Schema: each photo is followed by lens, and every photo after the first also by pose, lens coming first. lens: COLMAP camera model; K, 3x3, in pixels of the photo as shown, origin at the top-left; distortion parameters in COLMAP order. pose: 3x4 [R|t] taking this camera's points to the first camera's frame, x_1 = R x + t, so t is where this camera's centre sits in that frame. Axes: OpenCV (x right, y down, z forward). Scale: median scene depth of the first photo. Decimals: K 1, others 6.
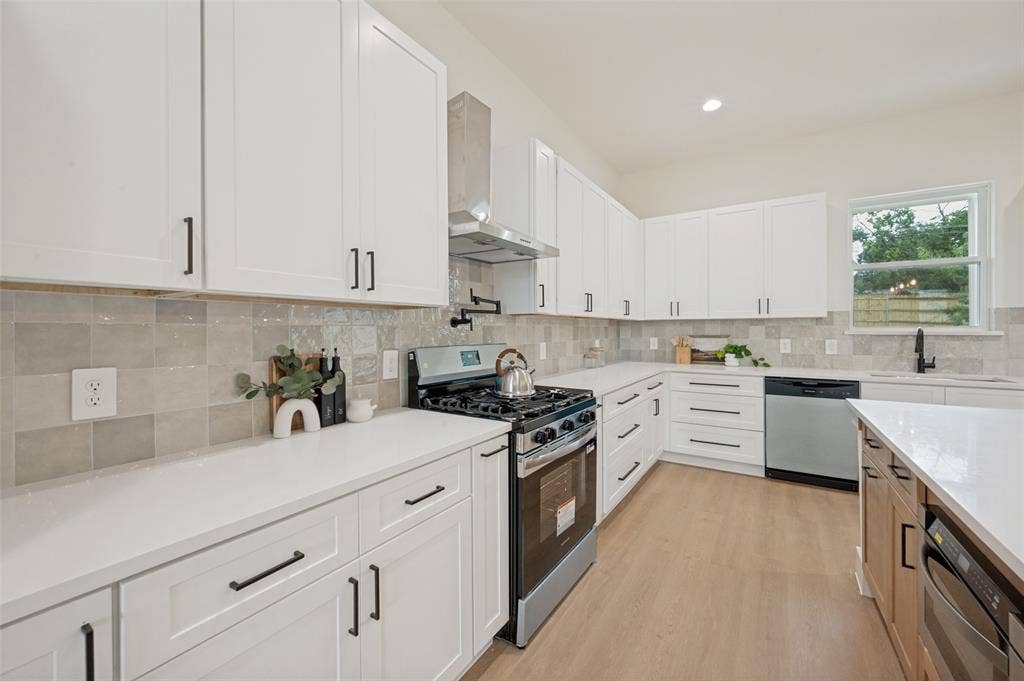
lens RADIAL K [[410.3, 0, 513.9], [0, 410.3, 332.2], [0, 0, 1]] dist [0.001219, 0.000121]
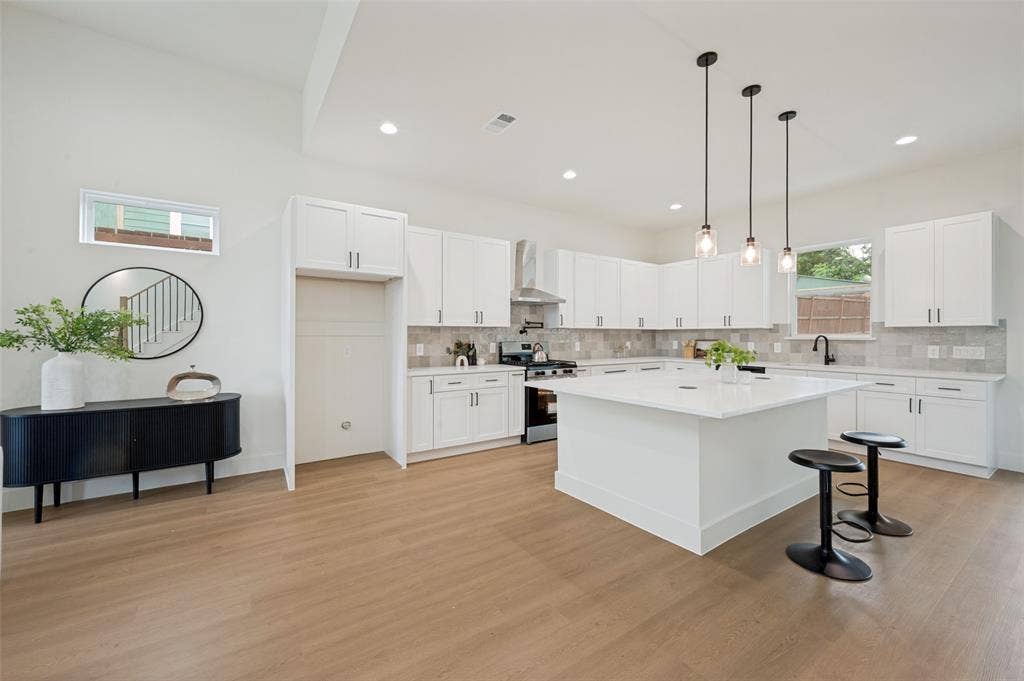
lens RADIAL K [[410.3, 0, 513.9], [0, 410.3, 332.2], [0, 0, 1]] dist [0.001219, 0.000121]
pose [[0.923448, 0.000872, -0.383722, 0.878010], [-0.006139, 0.999903, -0.012501, 0.008052], [0.383674, 0.013900, 0.923364, -1.476361]]
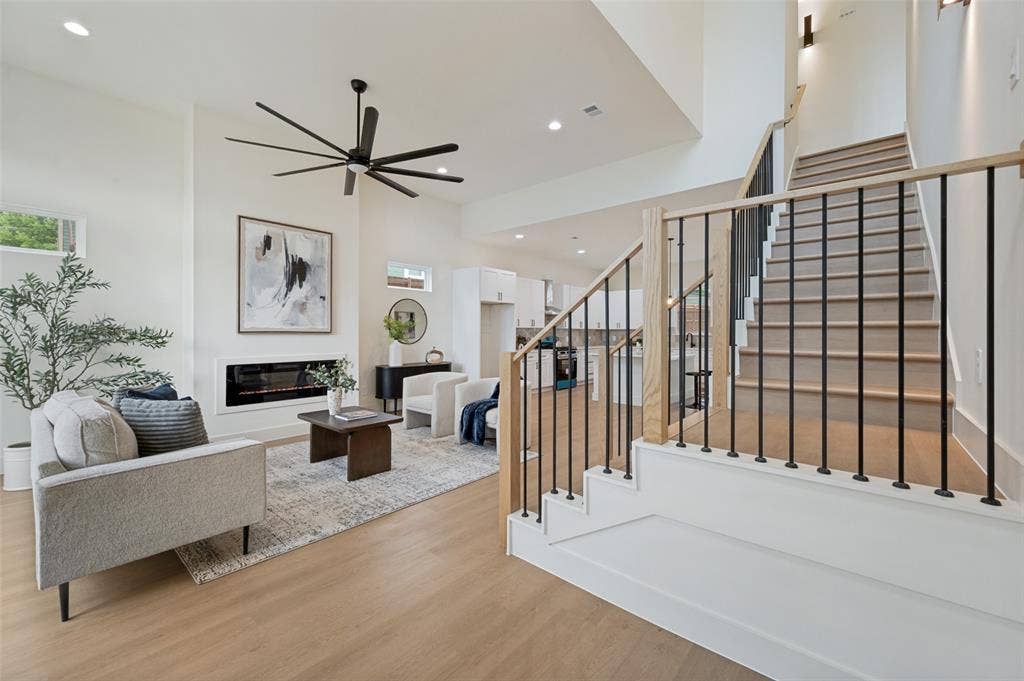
lens RADIAL K [[410.3, 0, 513.9], [0, 410.3, 332.2], [0, 0, 1]] dist [0.001219, 0.000121]
pose [[0.990362, 0.003256, -0.138461, 0.164957], [-0.004338, 0.999962, -0.007513, 0.029134], [0.138432, 0.008042, 0.990339, -3.837151]]
